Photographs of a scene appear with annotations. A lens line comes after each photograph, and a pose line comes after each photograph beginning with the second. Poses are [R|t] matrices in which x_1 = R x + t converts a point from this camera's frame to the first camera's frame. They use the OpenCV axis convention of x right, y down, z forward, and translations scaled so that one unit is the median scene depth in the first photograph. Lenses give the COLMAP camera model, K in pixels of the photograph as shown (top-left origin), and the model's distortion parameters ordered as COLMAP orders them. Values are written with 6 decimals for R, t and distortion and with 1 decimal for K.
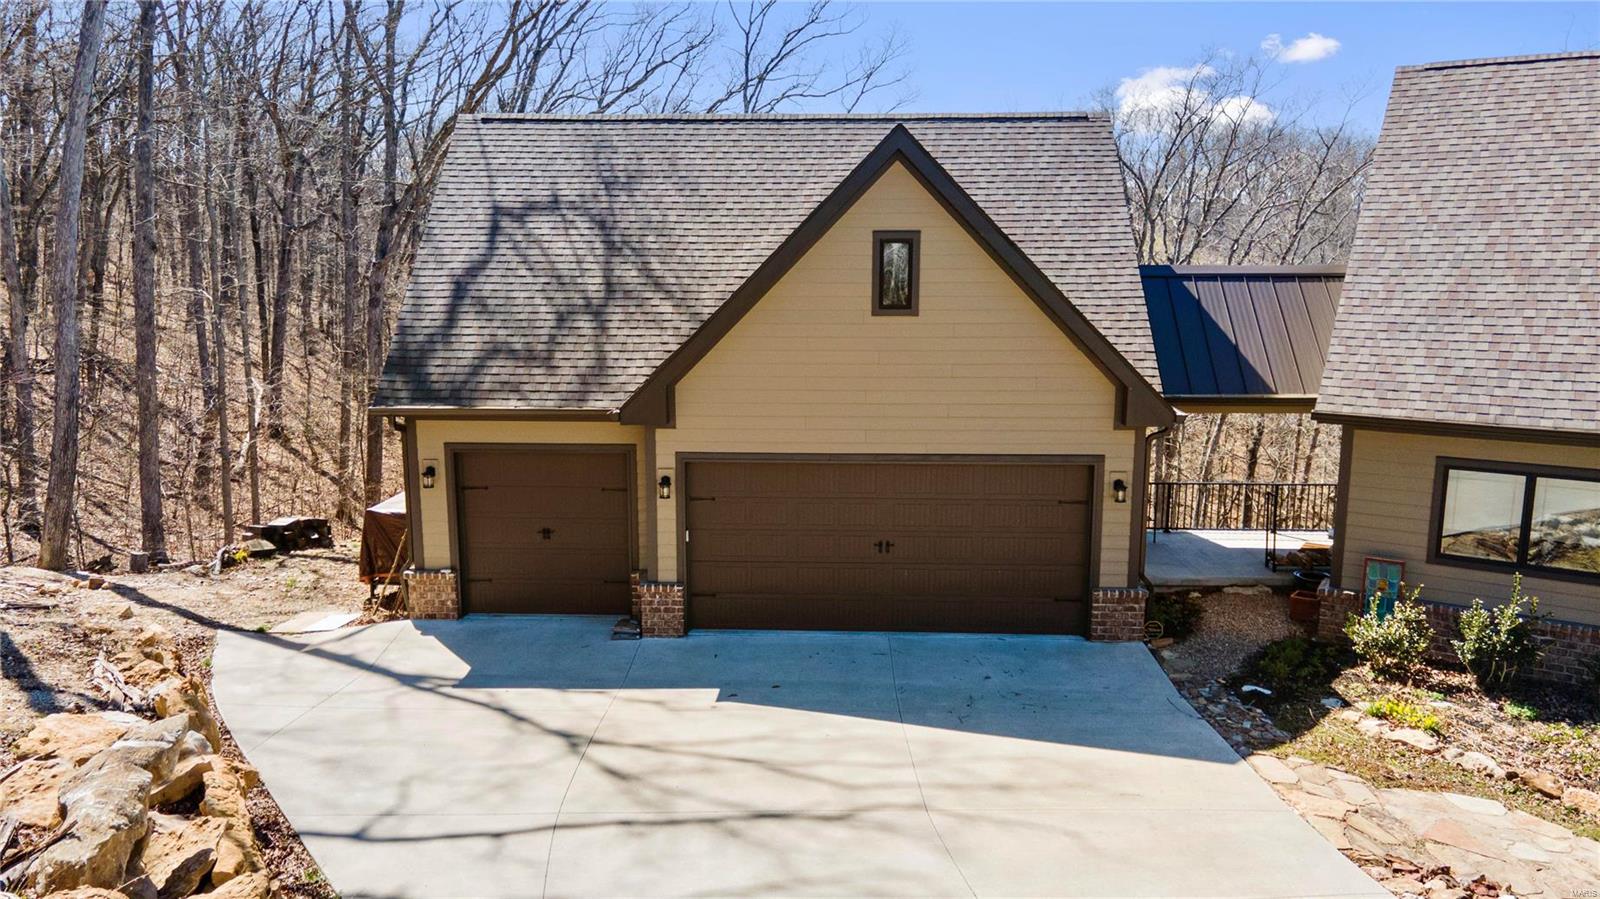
lens RADIAL K [[1145.5, 0, 800.0], [0, 1145.5, 449.5], [0, 0, 1]] dist [0.032276, 0.000037]
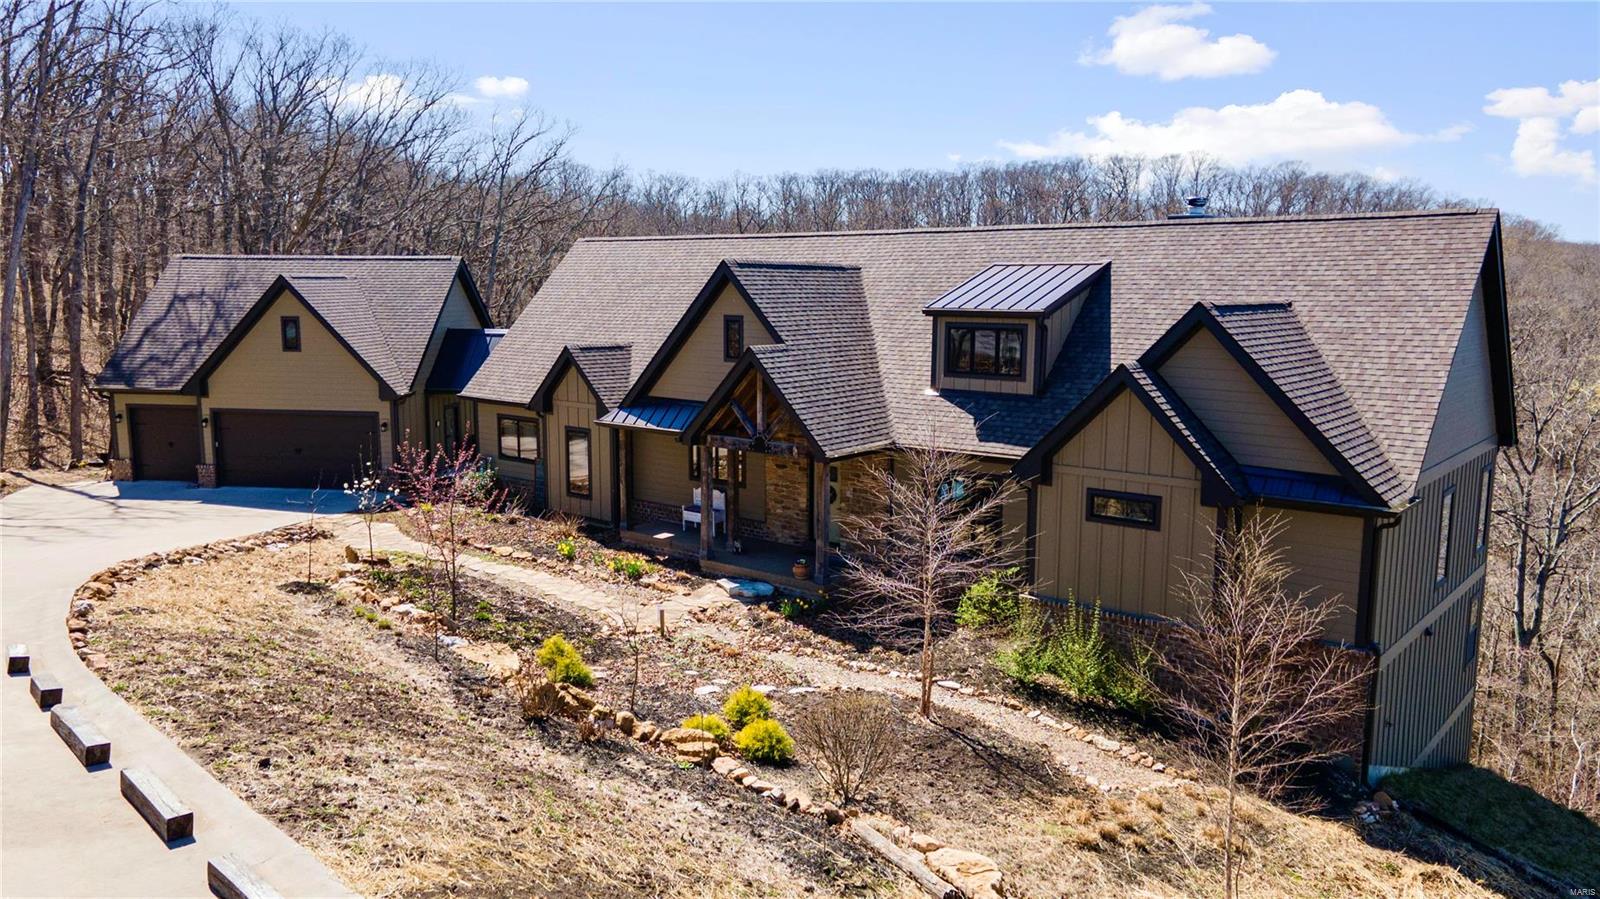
lens RADIAL K [[1145.5, 0, 800.0], [0, 1145.5, 449.5], [0, 0, 1]] dist [0.032276, 0.000037]
pose [[0.998915, 0.021786, -0.041153, 1.197391], [-0.022551, 0.999580, -0.018223, 0.103449], [0.040738, 0.019131, 0.998987, -1.311765]]
